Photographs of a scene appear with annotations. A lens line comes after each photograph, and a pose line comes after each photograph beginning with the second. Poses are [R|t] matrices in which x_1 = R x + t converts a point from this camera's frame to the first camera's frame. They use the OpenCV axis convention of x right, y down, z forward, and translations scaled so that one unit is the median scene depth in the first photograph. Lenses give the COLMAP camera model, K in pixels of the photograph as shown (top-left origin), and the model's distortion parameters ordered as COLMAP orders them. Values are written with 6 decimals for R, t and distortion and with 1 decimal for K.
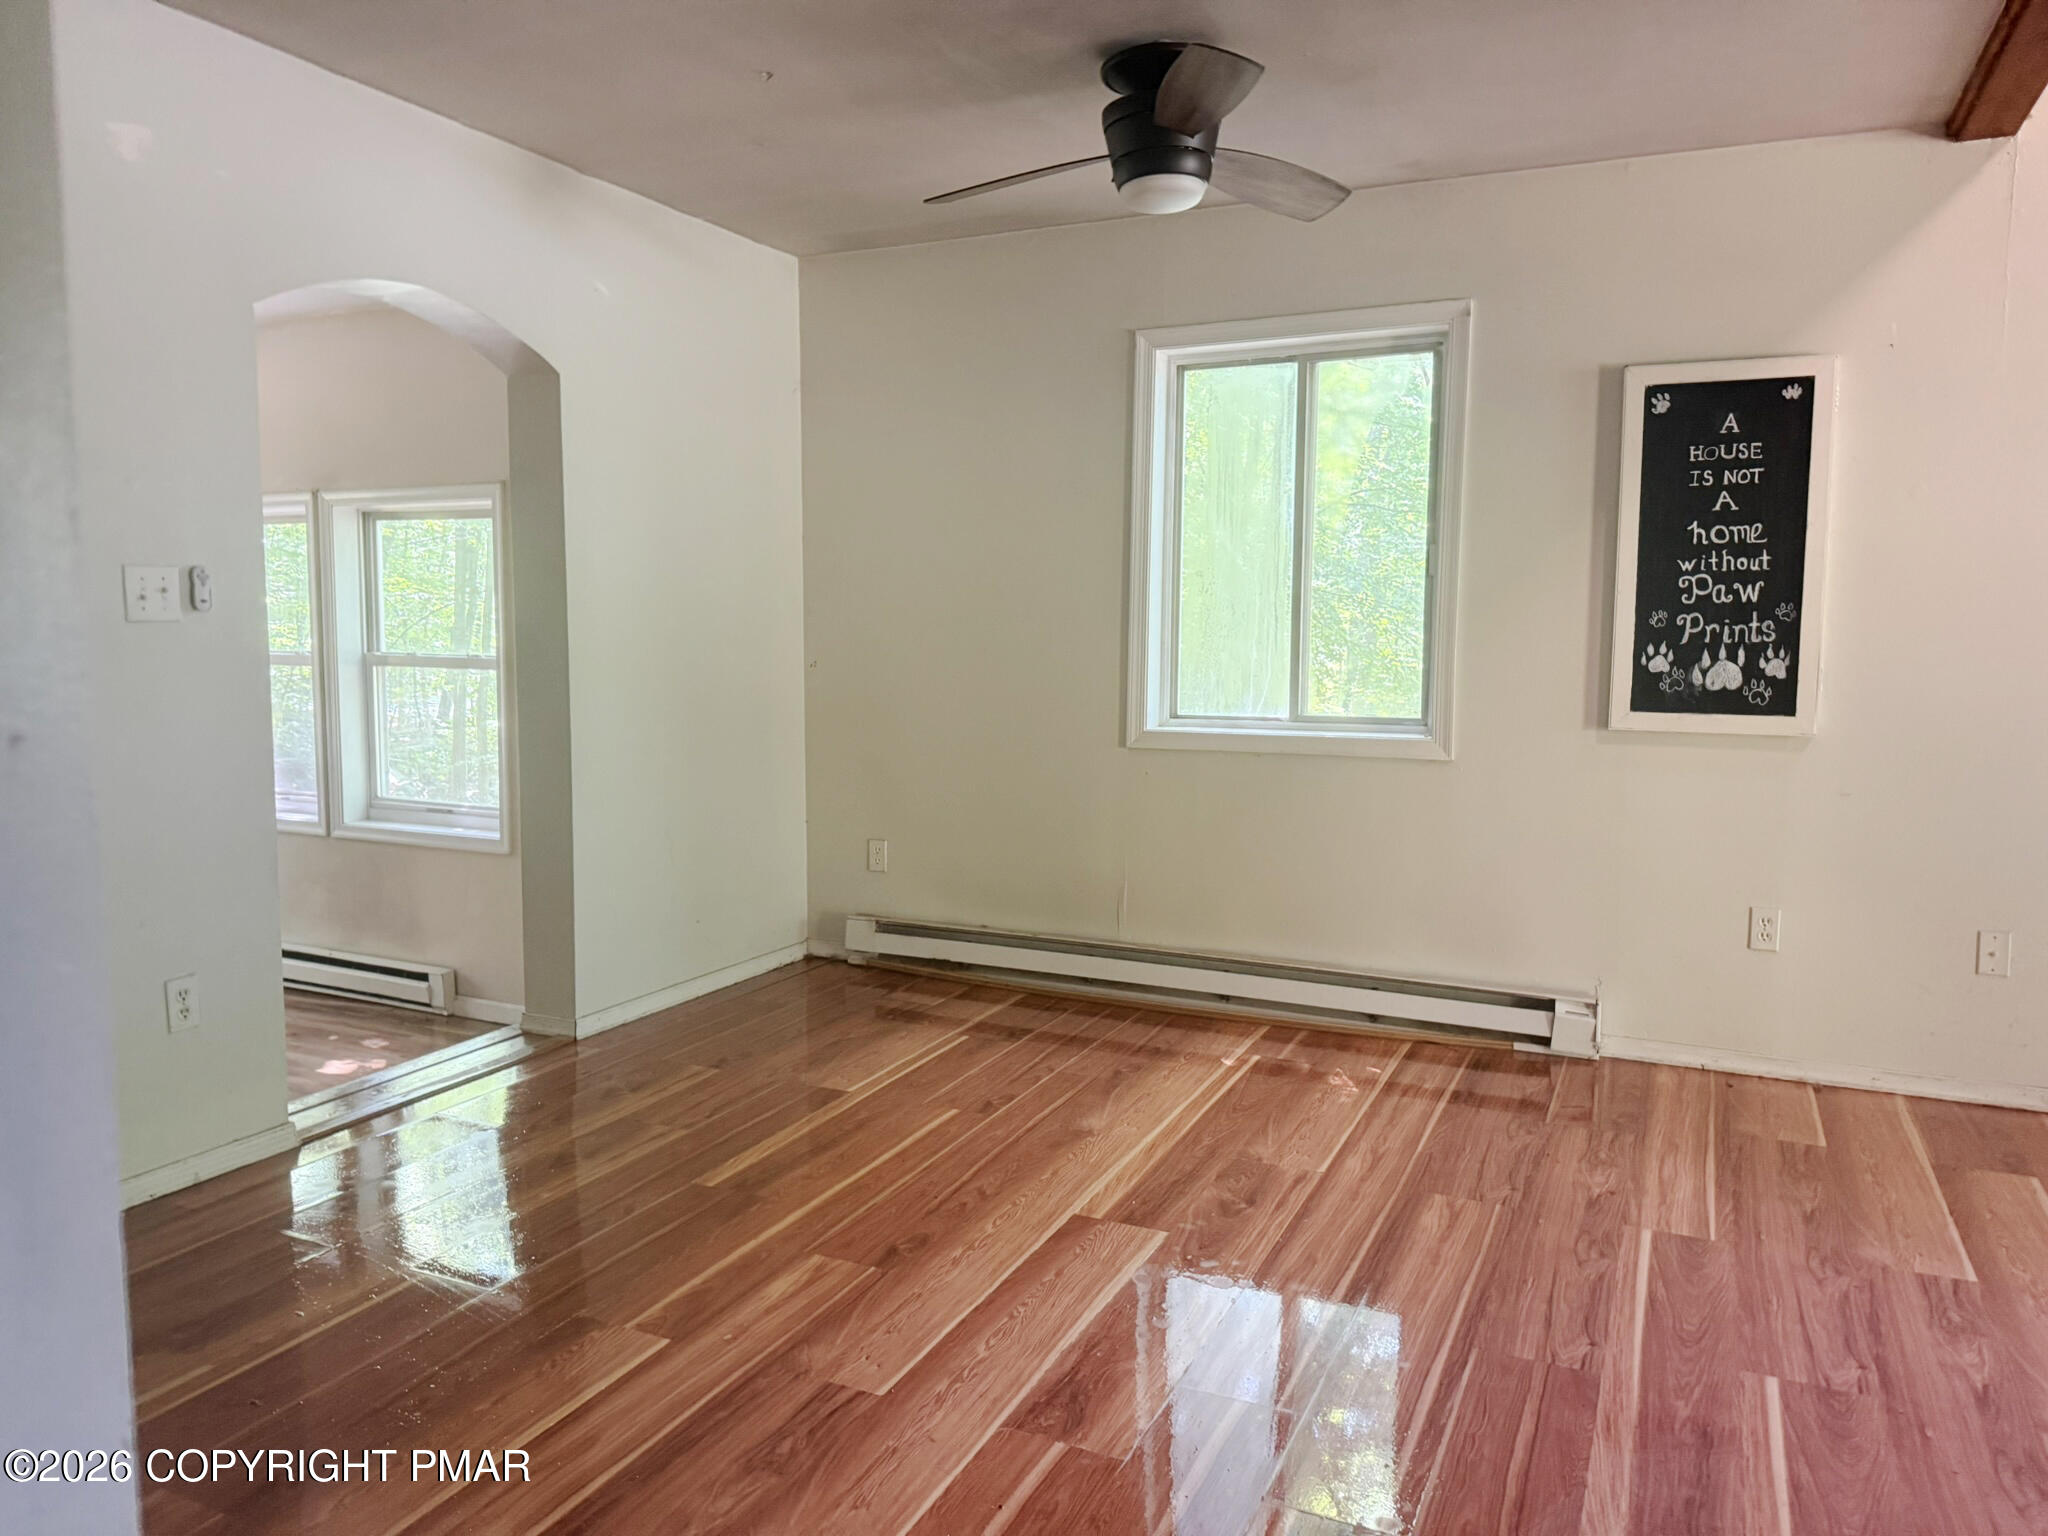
lens RADIAL K [[1447.3, 0, 1024.0], [0, 1447.3, 768.0], [0, 0, 1]] dist [0.006402, 0.000551]
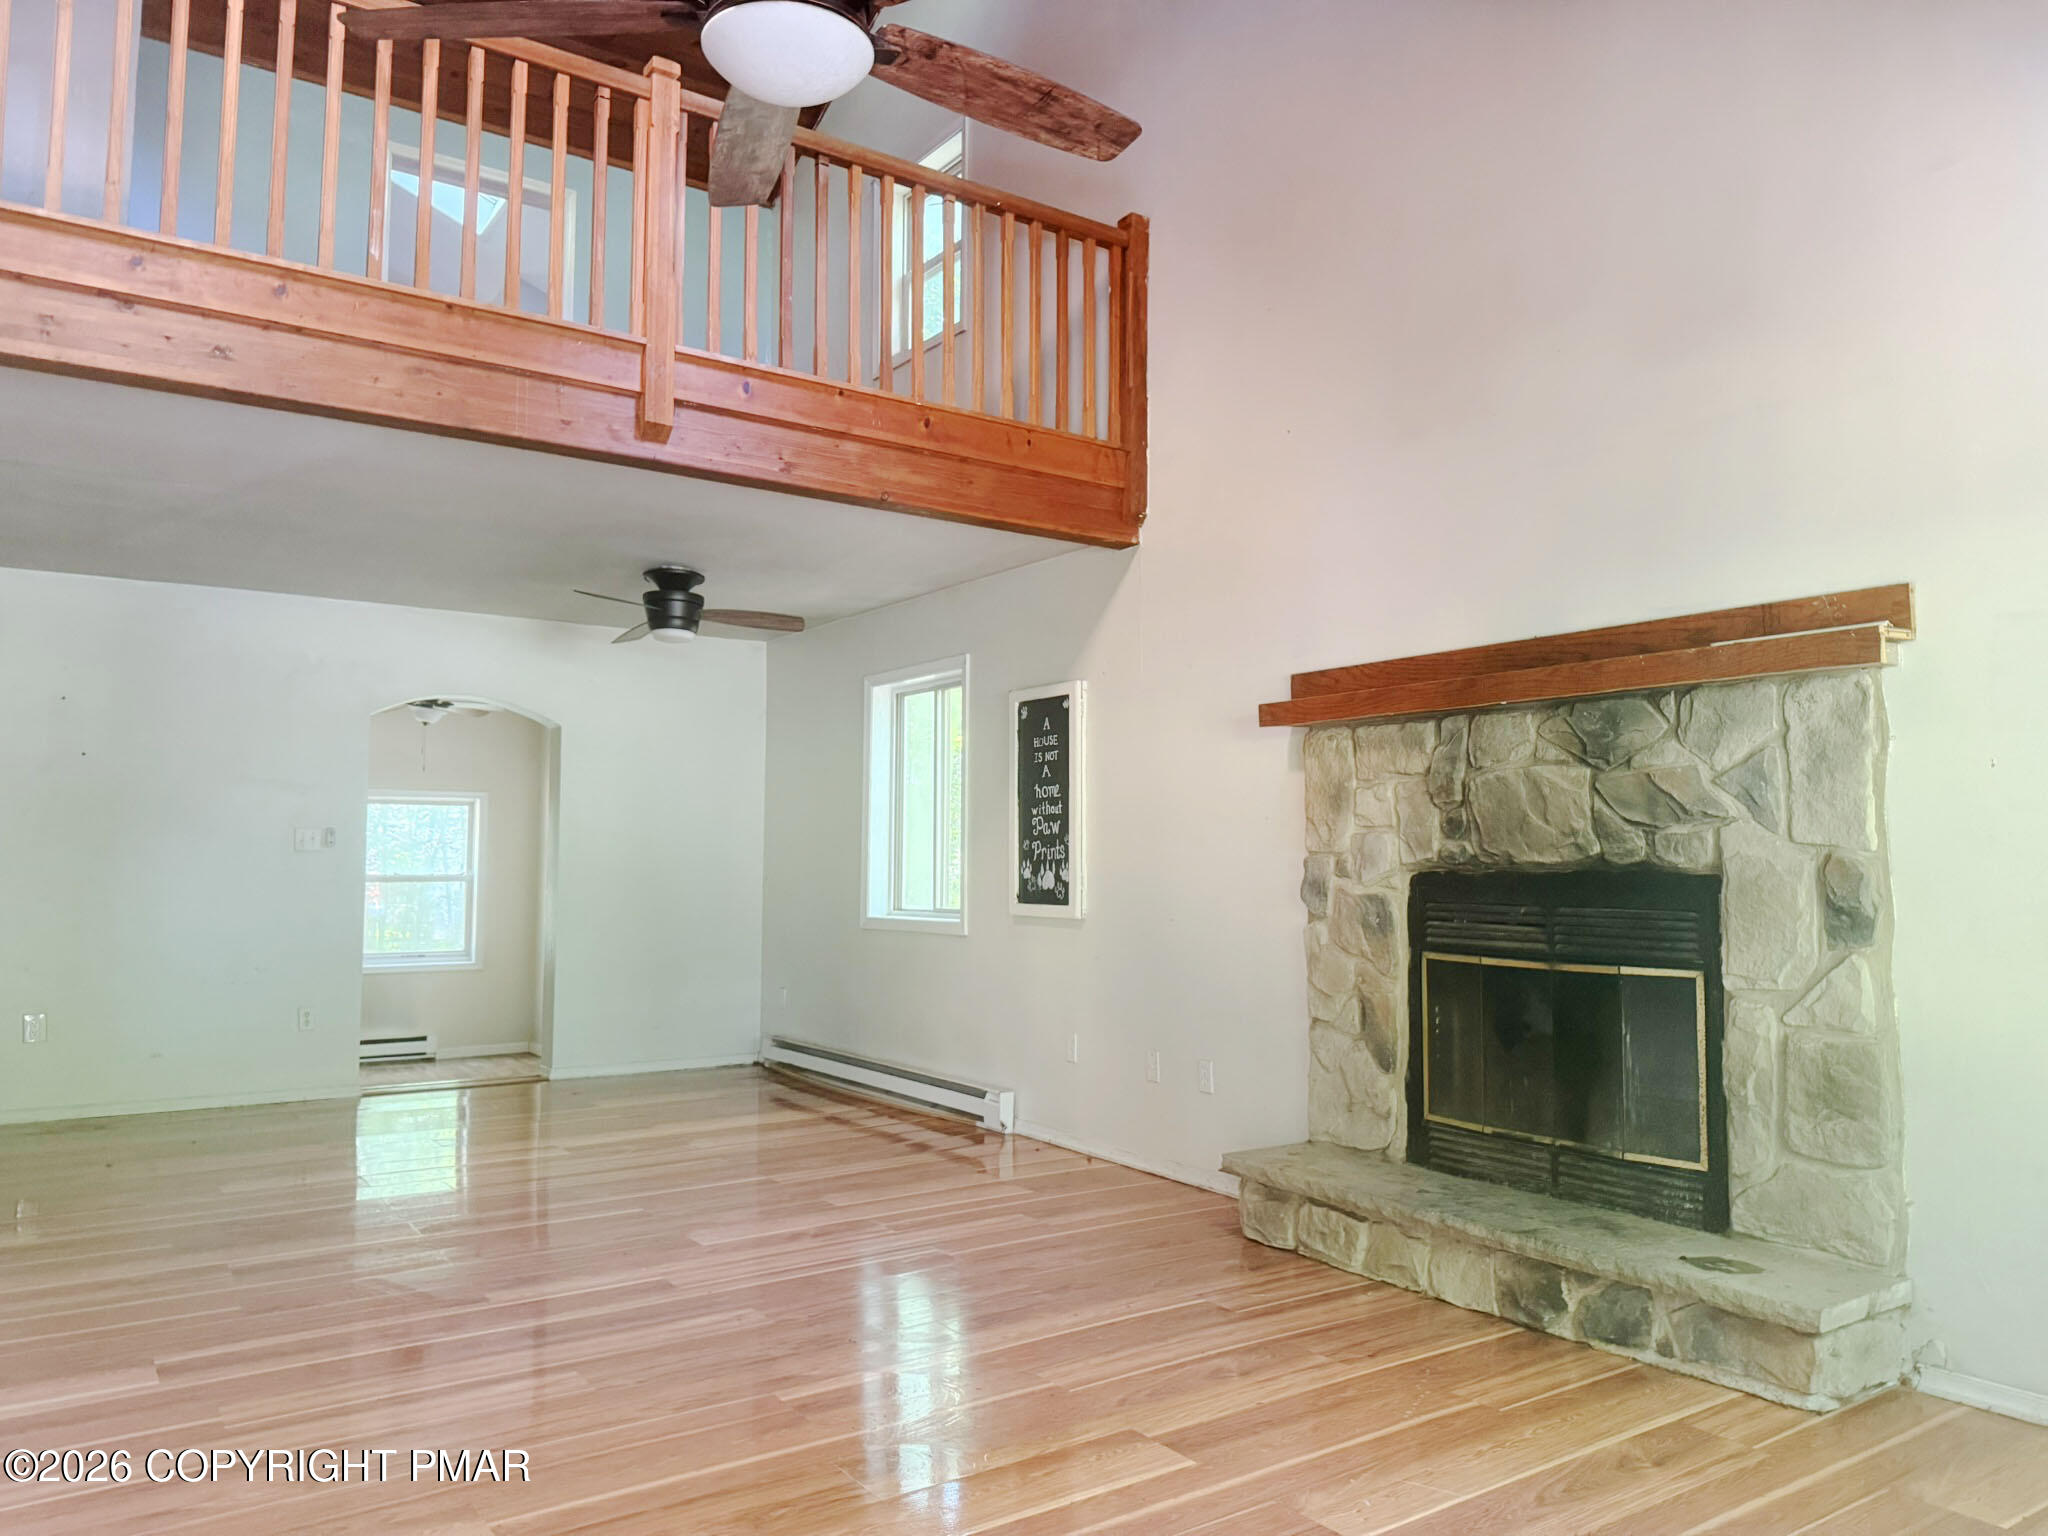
lens RADIAL K [[1434.3, 0, 984.5], [0, 1434.3, 770.4], [0, 0, 1]] dist [0.157068, -0.182759]
pose [[0.853235, -0.035264, -0.520333, 1.210063], [-0.052500, 0.986835, -0.152969, 0.059266], [0.518877, 0.157836, 0.840151, -0.354729]]
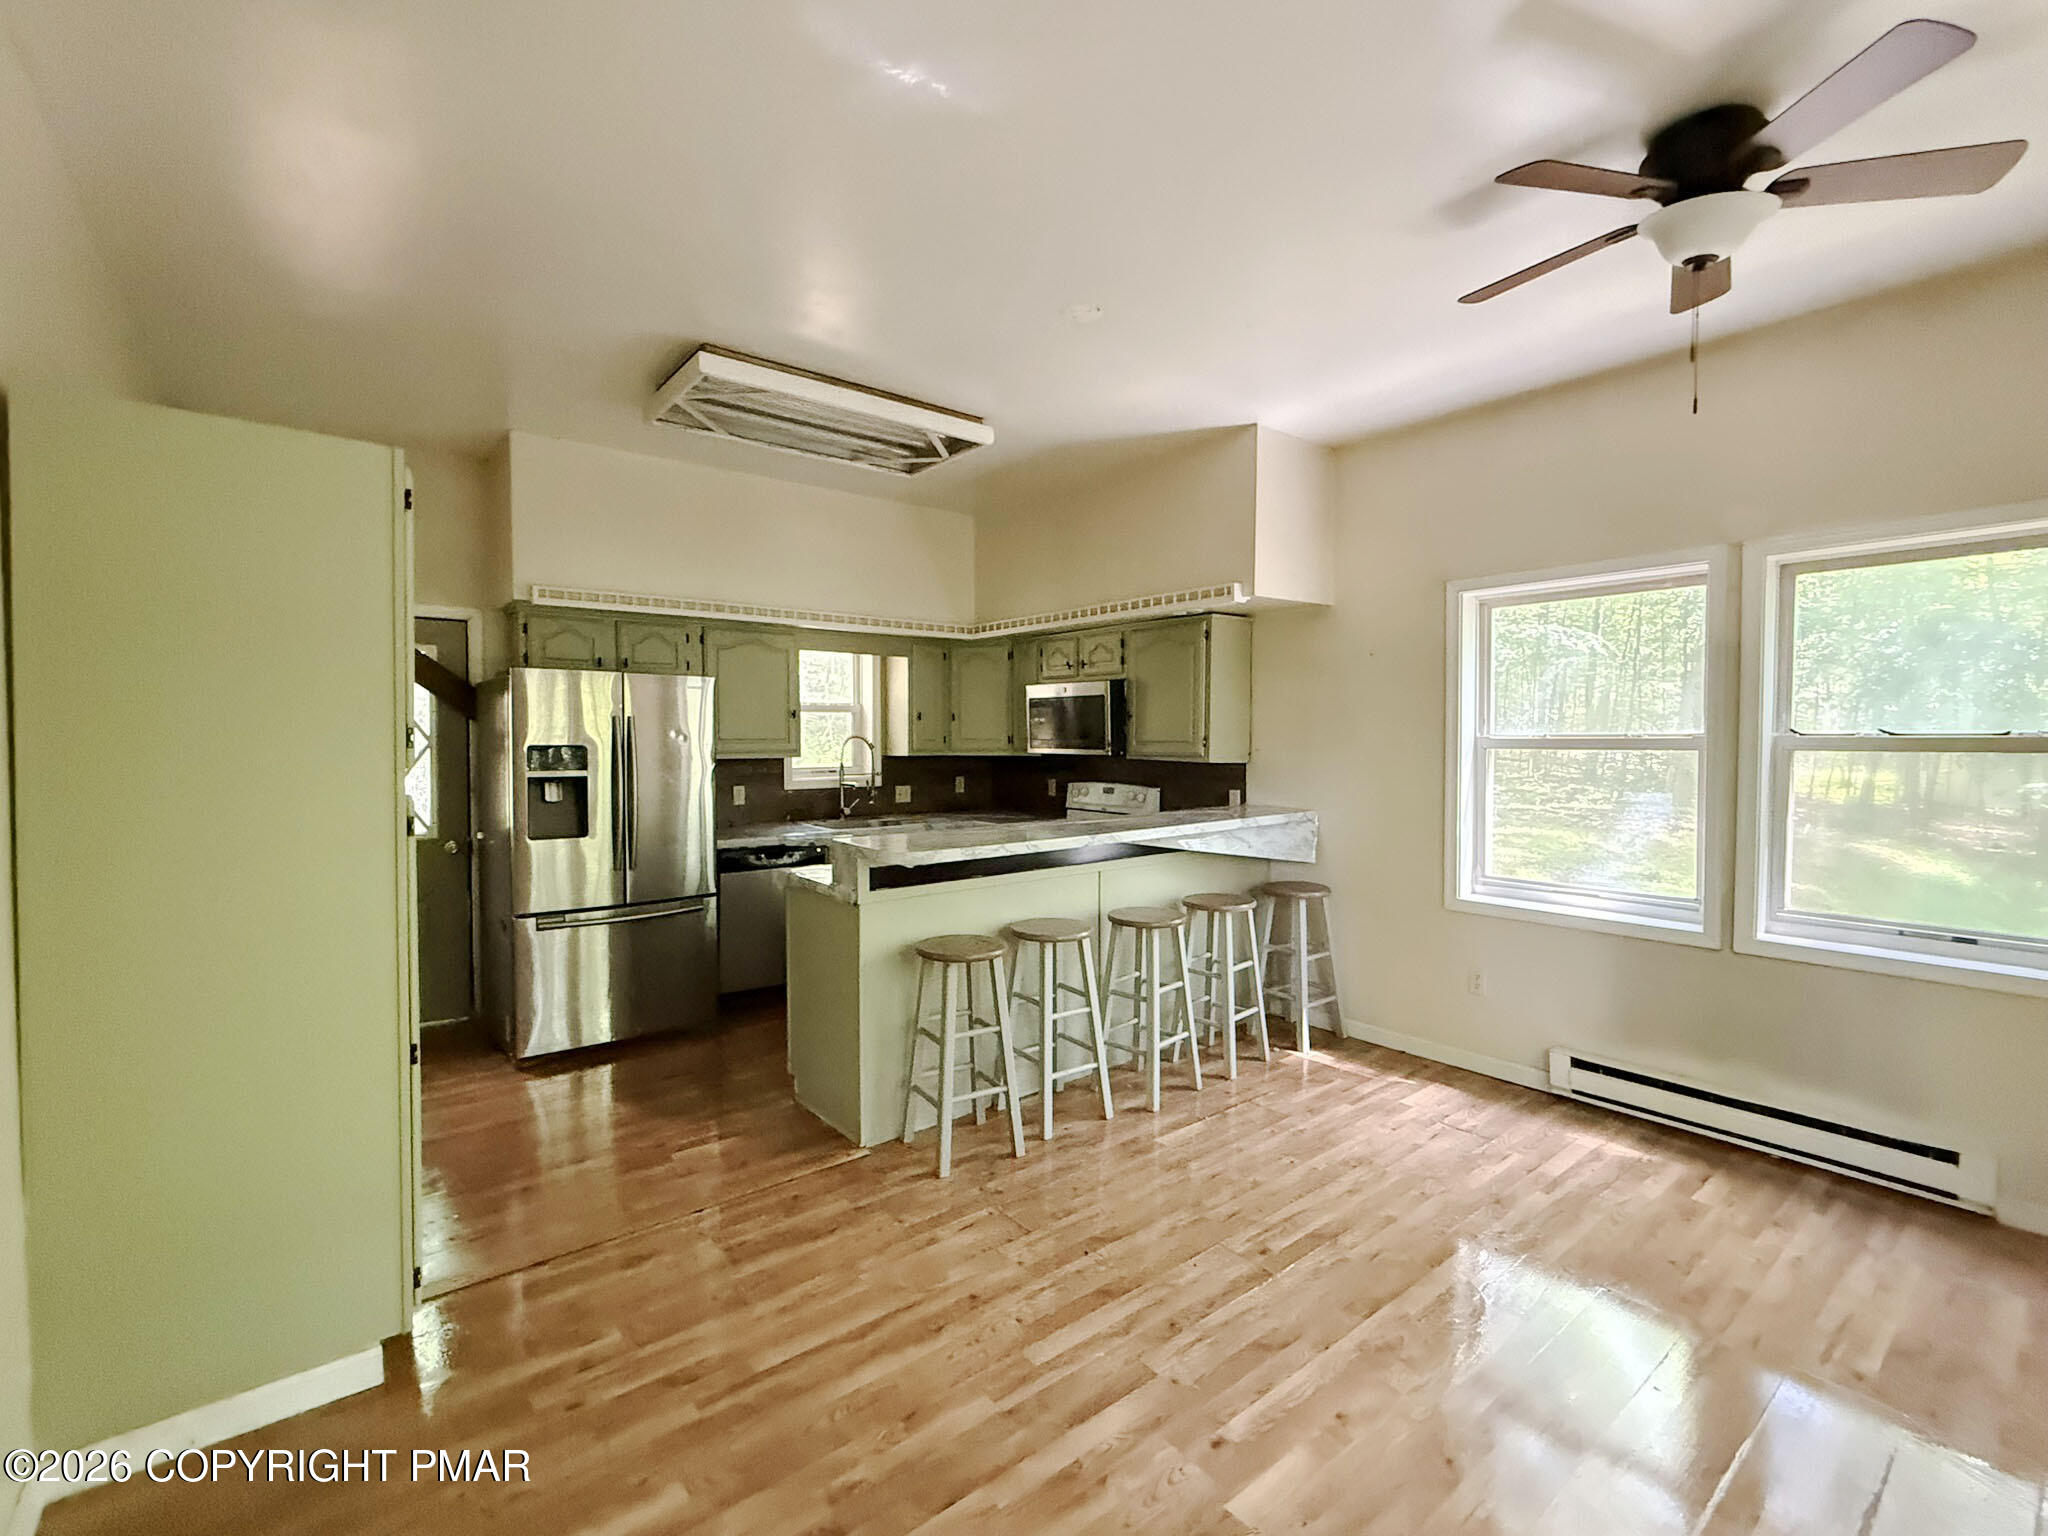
lens RADIAL K [[896.3, 0, 1024.0], [0, 896.3, 768.0], [0, 0, 1]] dist [-0.000018, -0.000169]
pose [[-0.440741, 0.024598, -0.897297, -0.408733], [-0.094126, 0.992847, 0.073450, -0.088259], [0.892686, 0.116831, -0.435273, 1.288355]]
